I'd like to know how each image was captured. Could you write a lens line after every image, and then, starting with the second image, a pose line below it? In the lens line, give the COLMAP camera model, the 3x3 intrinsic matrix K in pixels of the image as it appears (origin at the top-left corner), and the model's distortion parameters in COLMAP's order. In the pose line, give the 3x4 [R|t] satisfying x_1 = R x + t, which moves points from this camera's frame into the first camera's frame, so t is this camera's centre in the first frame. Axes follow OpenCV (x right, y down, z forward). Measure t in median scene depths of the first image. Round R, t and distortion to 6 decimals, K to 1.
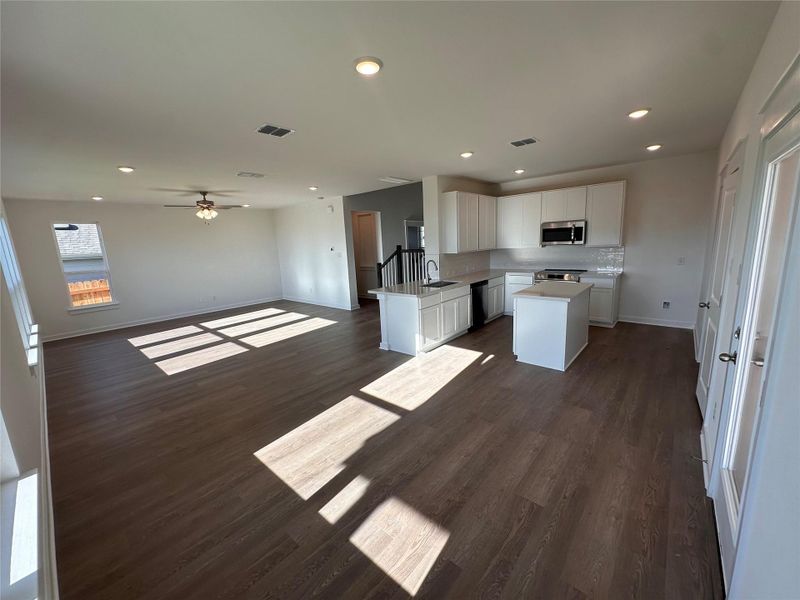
lens RADIAL K [[317.1, 0, 400.0], [0, 317.1, 300.0], [0, 0, 1]] dist [0.000646, 0.000017]
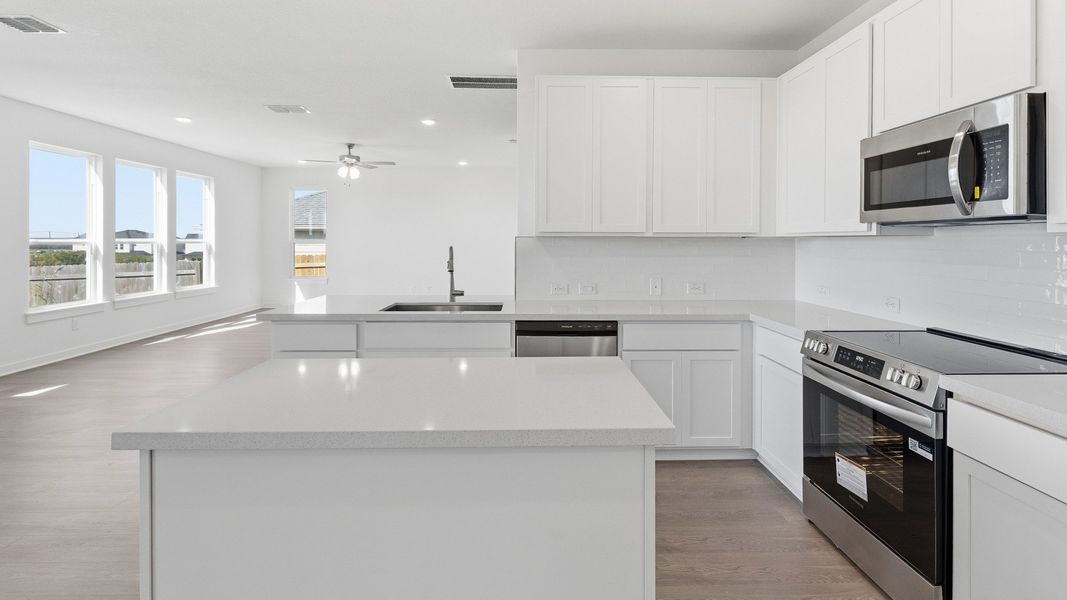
lens RADIAL K [[480.9, 0, 537.4], [0, 480.9, 265.2], [0, 0, 1]] dist [0.000487, -0.000209]
pose [[0.673669, 0.087306, -0.733859, 0.602754], [-0.169283, 0.984826, -0.038236, -0.092247], [0.719385, 0.149988, 0.678225, 0.624319]]
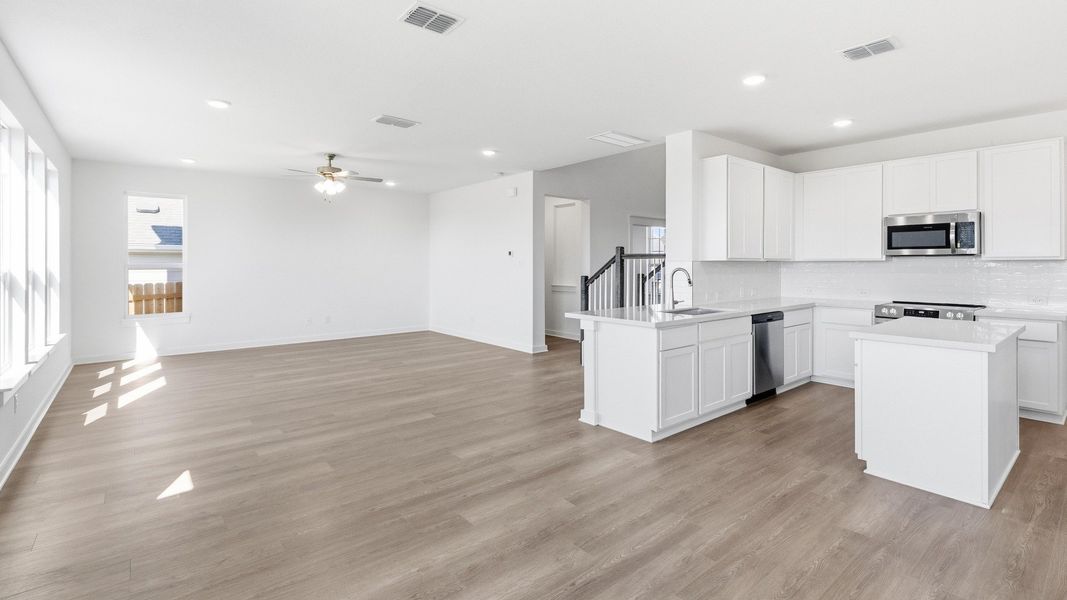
lens RADIAL K [[480.9, 0, 537.4], [0, 480.9, 265.2], [0, 0, 1]] dist [0.000487, -0.000209]
pose [[0.986956, 0.047801, -0.153730, -0.018991], [-0.074412, 0.982227, -0.172316, 0.033951], [0.142761, 0.181508, 0.972972, 0.122276]]
